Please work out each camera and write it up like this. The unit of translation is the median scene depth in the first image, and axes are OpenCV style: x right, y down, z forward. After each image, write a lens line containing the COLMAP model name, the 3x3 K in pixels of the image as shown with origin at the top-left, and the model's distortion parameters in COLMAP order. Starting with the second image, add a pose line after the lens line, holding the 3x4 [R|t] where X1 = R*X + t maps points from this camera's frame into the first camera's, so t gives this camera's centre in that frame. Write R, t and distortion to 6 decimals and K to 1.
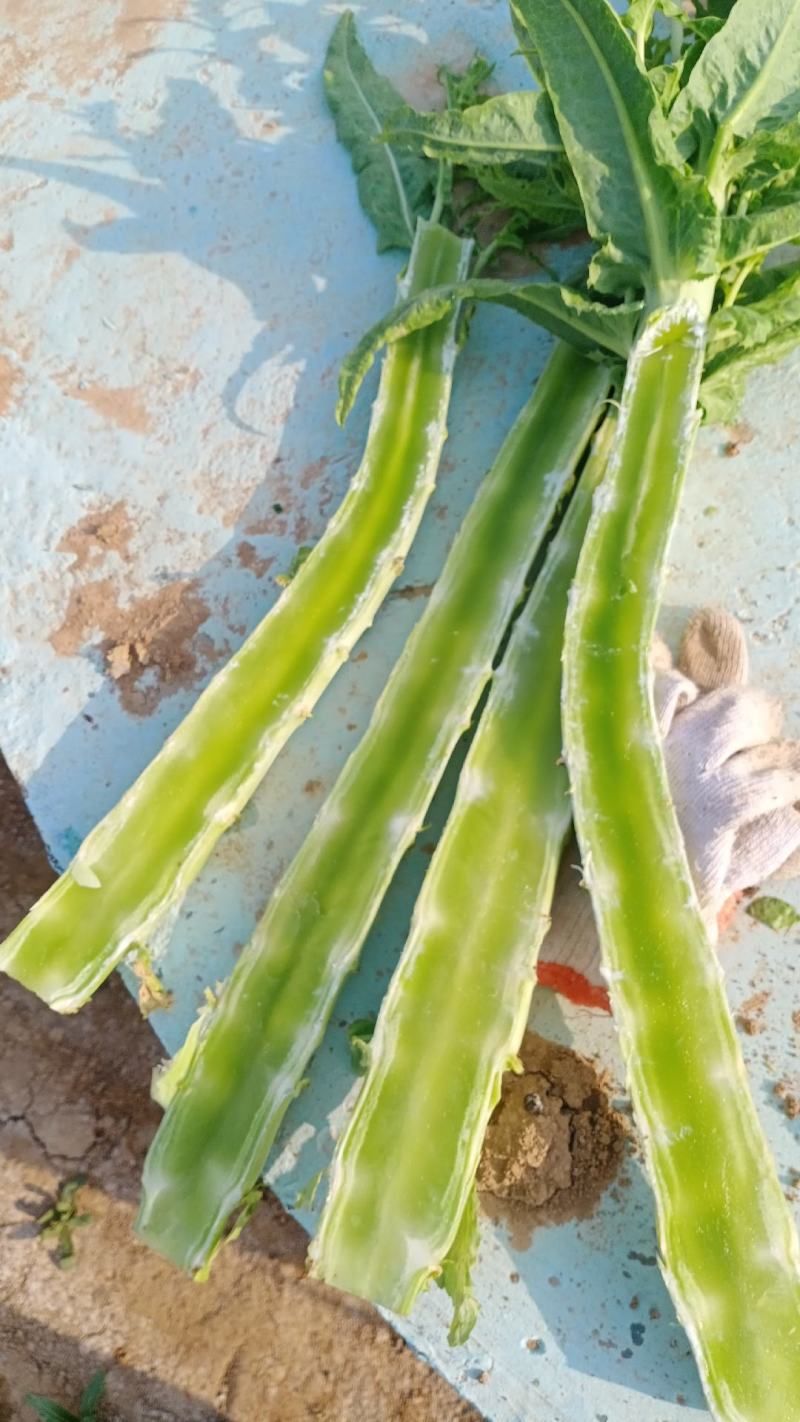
lens RADIAL K [[1076.4, 0, 396.5], [0, 1076.4, 731.9], [0, 0, 1]] dist [0.042426, -0.091638]
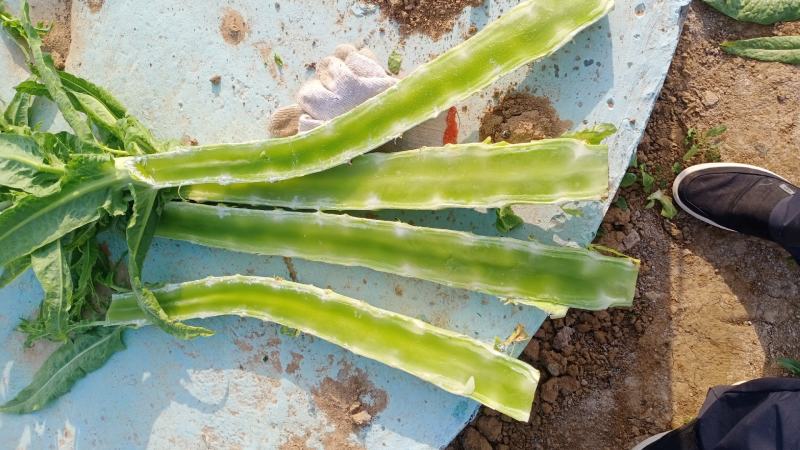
lens RADIAL K [[580.4, 0, 400.0], [0, 580.4, 225.0], [0, 0, 1]] dist [0.056110, -0.094961]
pose [[-0.253646, -0.934932, 0.248124, -0.254809], [0.967292, -0.245955, 0.062063, 0.020843], [0.003003, 0.255751, 0.966738, -0.071074]]
